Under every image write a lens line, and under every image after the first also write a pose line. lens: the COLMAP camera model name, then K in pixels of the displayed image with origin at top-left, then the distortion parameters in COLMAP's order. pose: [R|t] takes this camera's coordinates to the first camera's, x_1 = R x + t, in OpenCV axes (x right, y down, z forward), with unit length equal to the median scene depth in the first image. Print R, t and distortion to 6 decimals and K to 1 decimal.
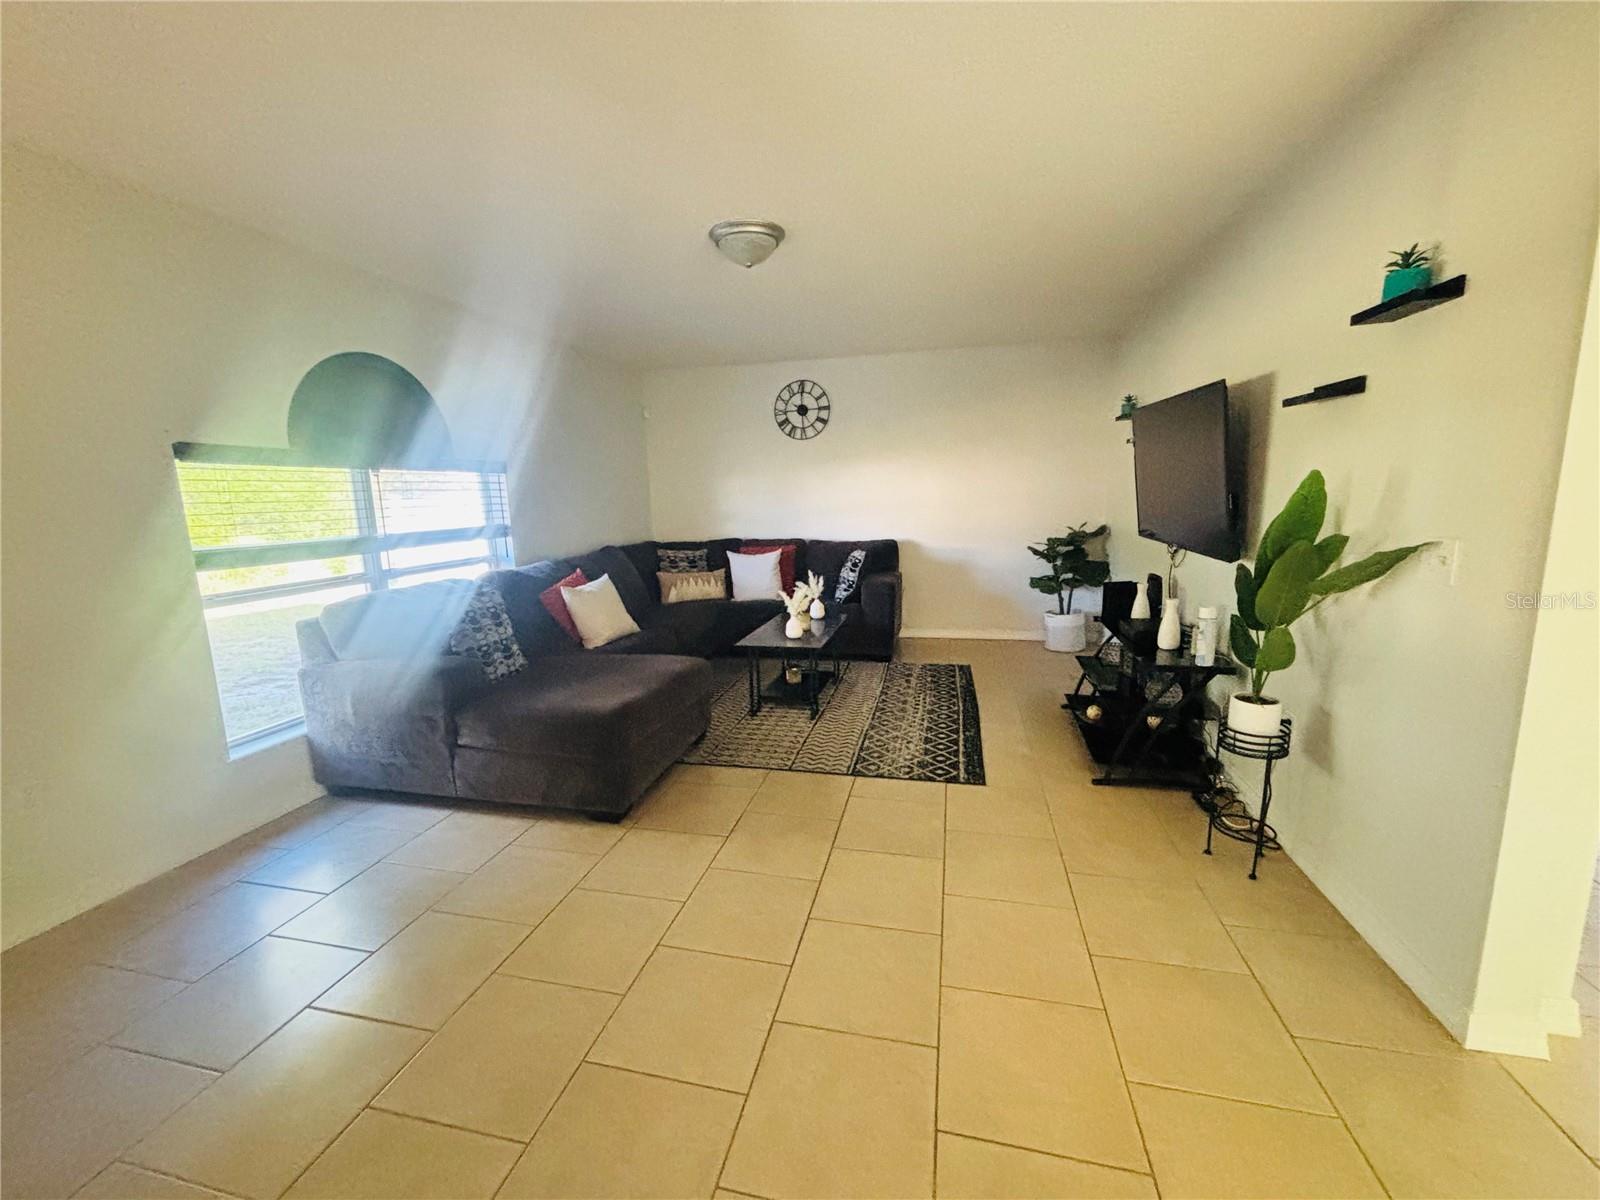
lens RADIAL K [[643.5, 0, 792.6], [0, 643.5, 598.8], [0, 0, 1]] dist [-0.002317, 0.000892]
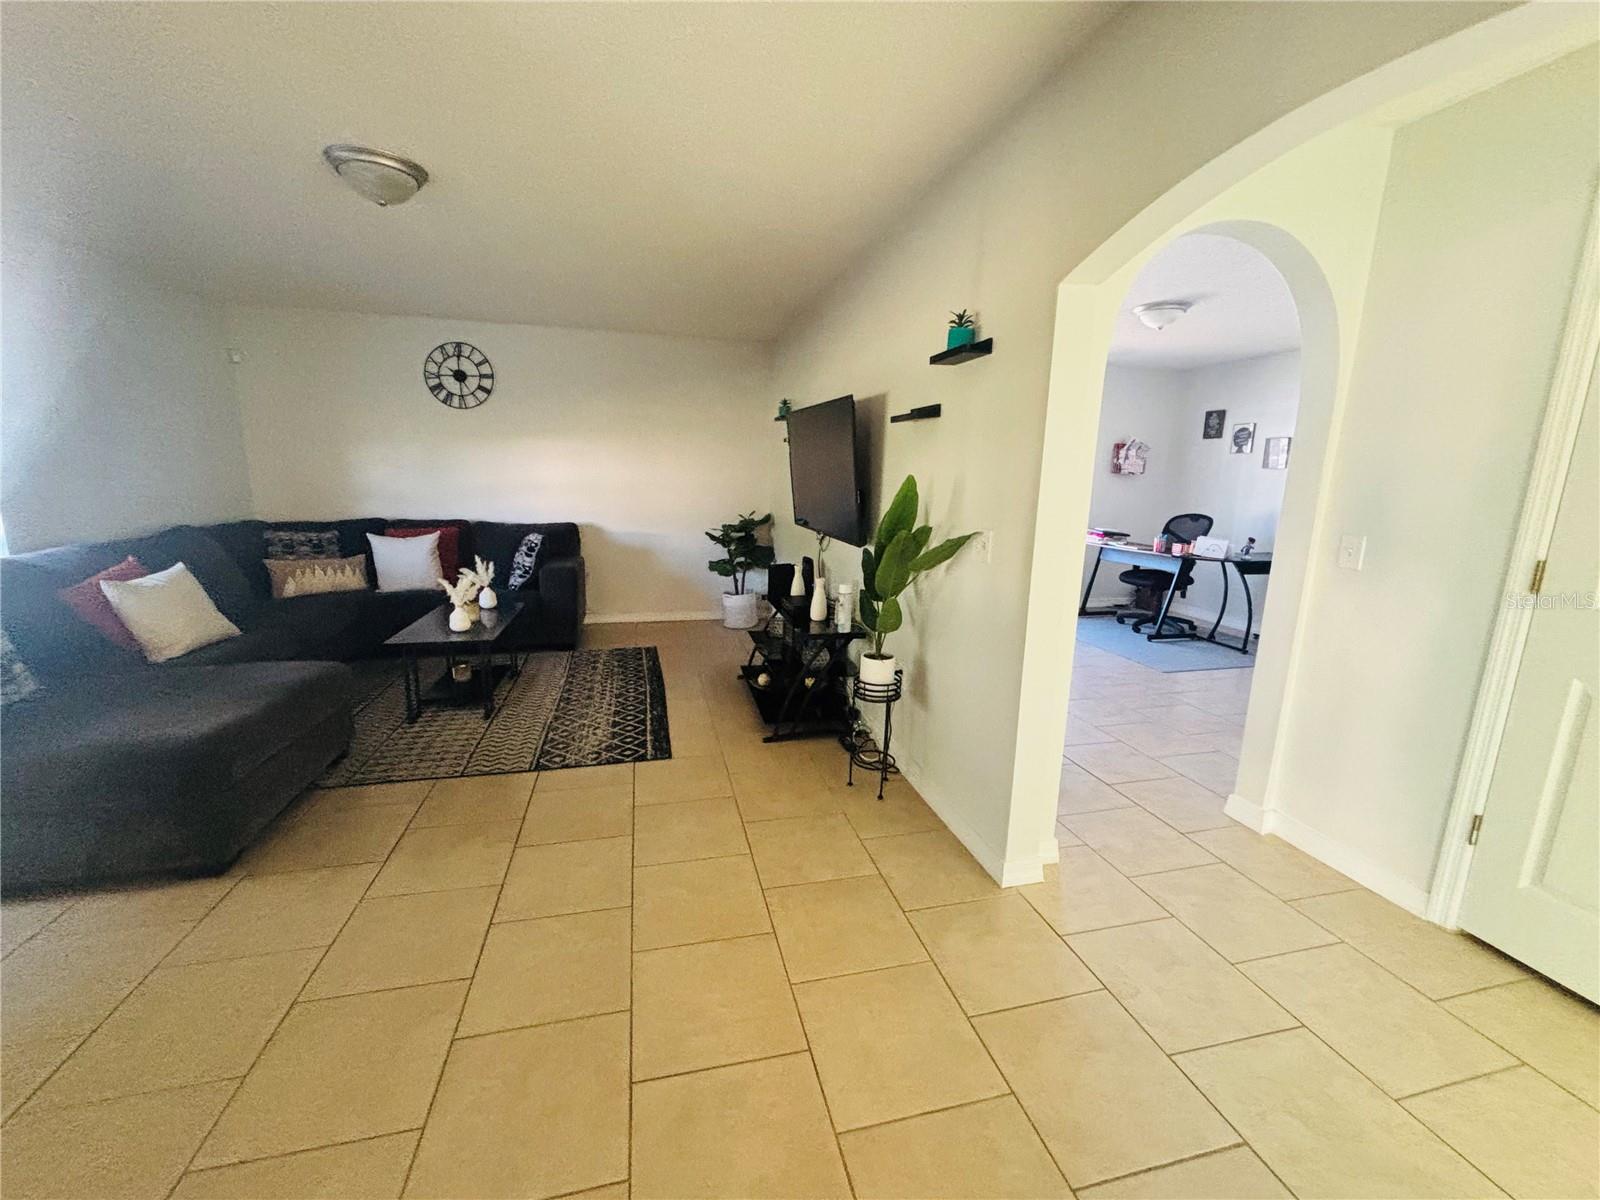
lens RADIAL K [[643.5, 0, 797.3], [0, 643.5, 601.5], [0, 0, 1]] dist [-0.002317, 0.000892]
pose [[0.883899, -0.040222, 0.465945, 0.000917], [0.027121, 0.999026, 0.034793, 0.001285], [-0.466891, -0.018117, 0.884130, -0.019335]]
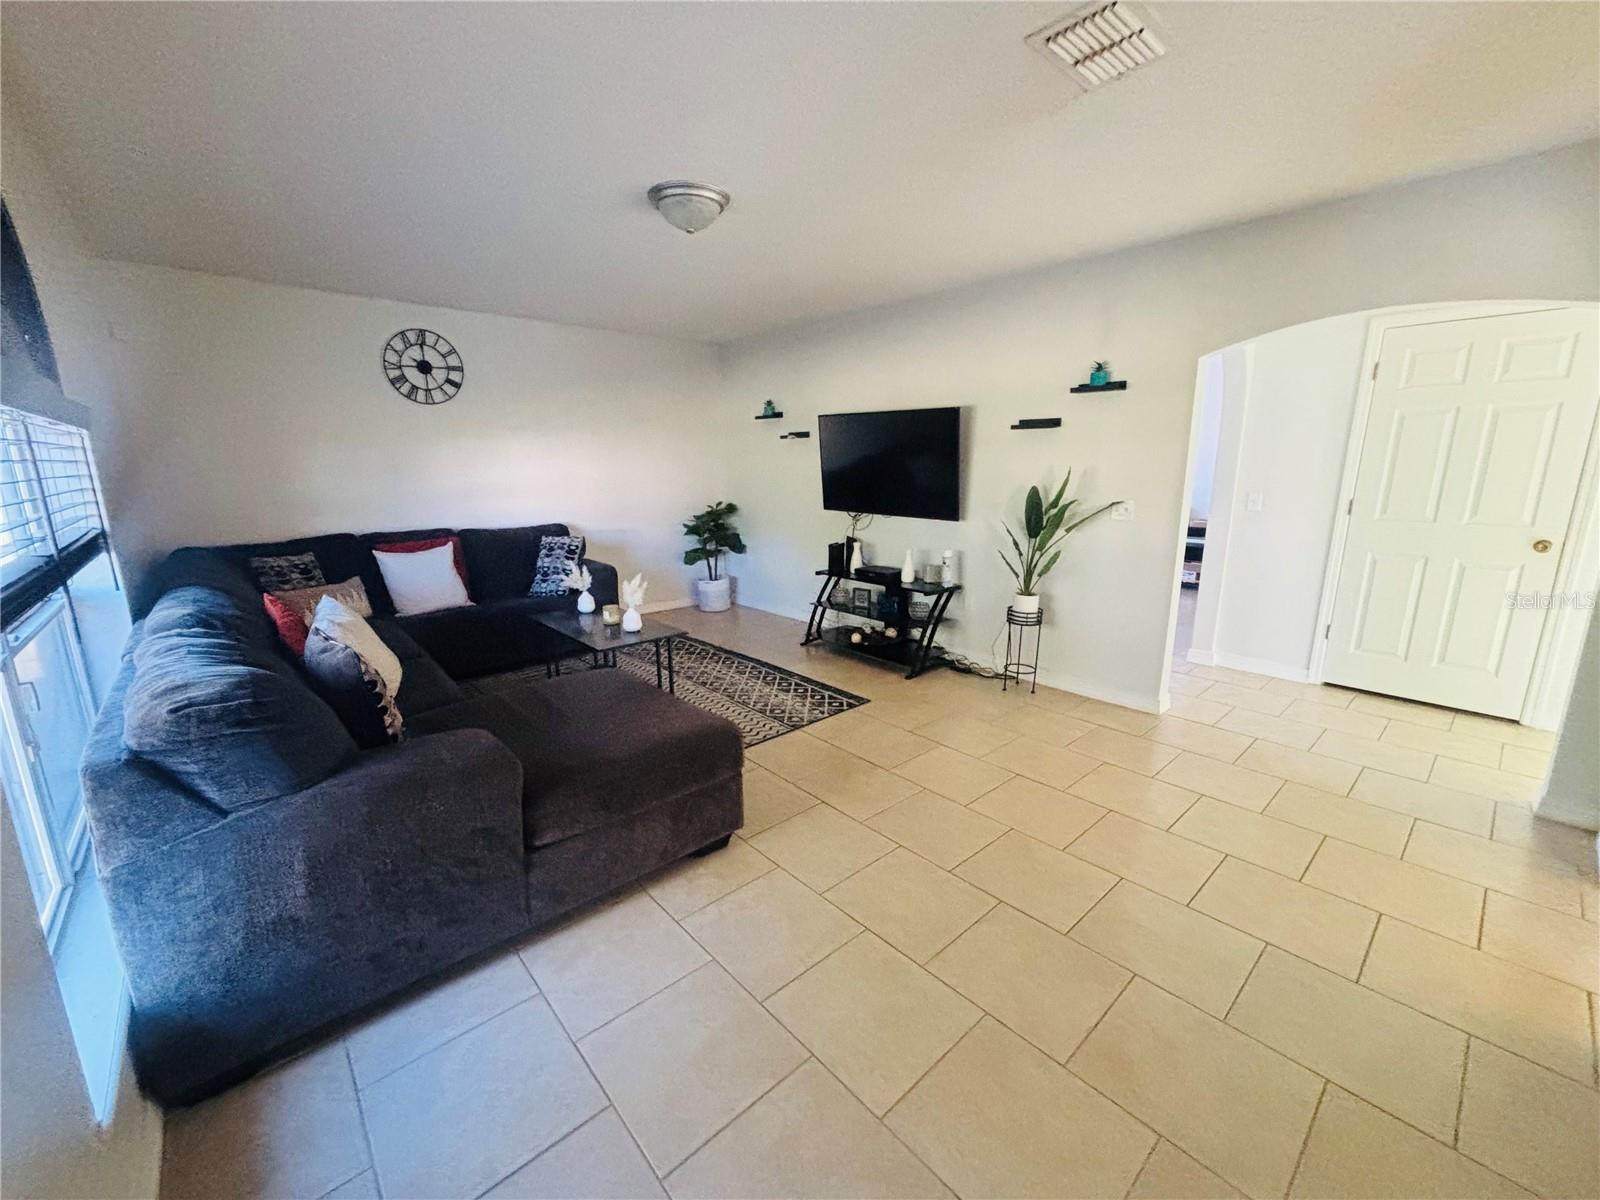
lens RADIAL K [[643.5, 0, 800.2], [0, 643.5, 600.6], [0, 0, 1]] dist [-0.002317, 0.000892]
pose [[0.566529, -0.146958, 0.810832, -0.652837], [0.123224, 0.988014, 0.092975, -0.040912], [-0.814777, 0.047241, 0.577847, 0.285138]]
